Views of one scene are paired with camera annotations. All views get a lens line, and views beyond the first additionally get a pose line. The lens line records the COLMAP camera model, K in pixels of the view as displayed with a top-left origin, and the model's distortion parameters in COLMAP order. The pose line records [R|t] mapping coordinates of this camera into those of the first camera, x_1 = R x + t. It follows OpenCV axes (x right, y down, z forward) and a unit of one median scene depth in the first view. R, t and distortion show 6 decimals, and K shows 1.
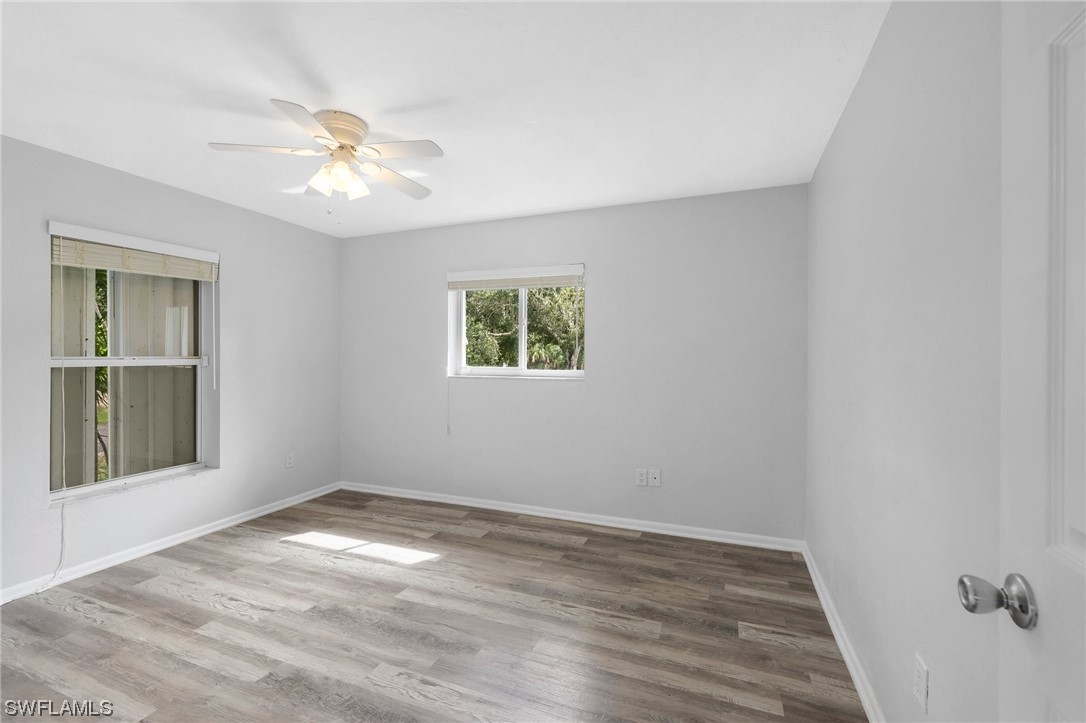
lens RADIAL K [[473.5, 0, 539.1], [0, 473.5, 362.2], [0, 0, 1]] dist [0.001648, 0.000175]
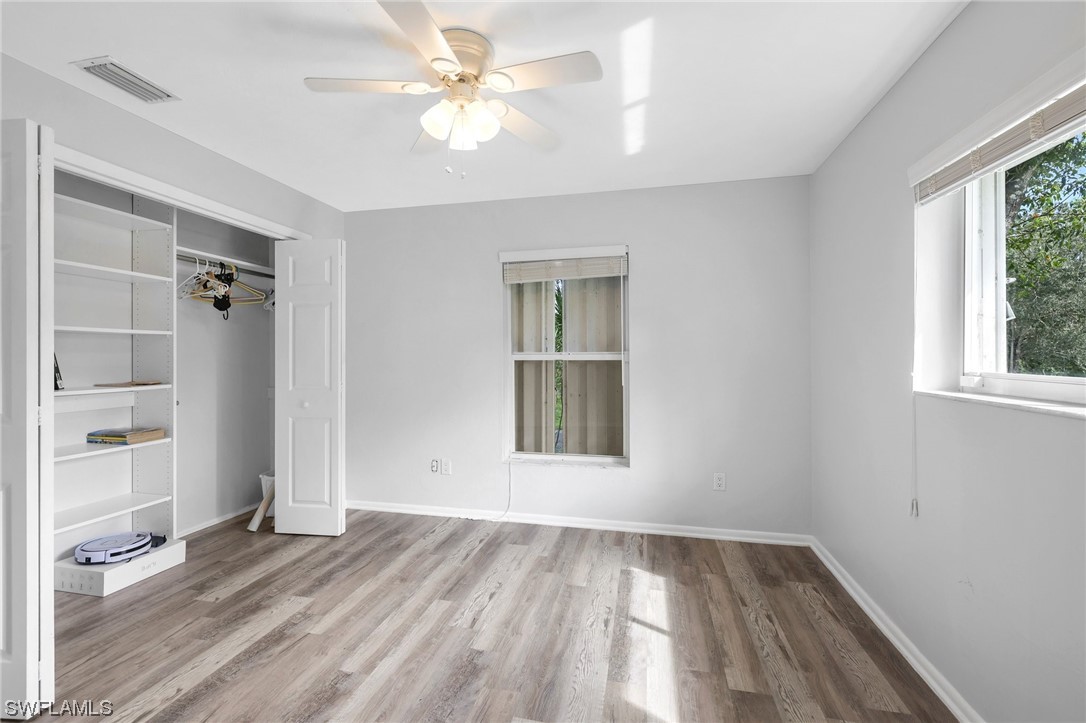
lens RADIAL K [[473.5, 0, 538.8], [0, 473.5, 352.2], [0, 0, 1]] dist [0.001648, 0.000175]
pose [[0.150243, -0.008018, -0.988617, 0.284489], [-0.009223, 0.999912, -0.009512, 0.001369], [0.988606, 0.010547, 0.150156, 0.765068]]
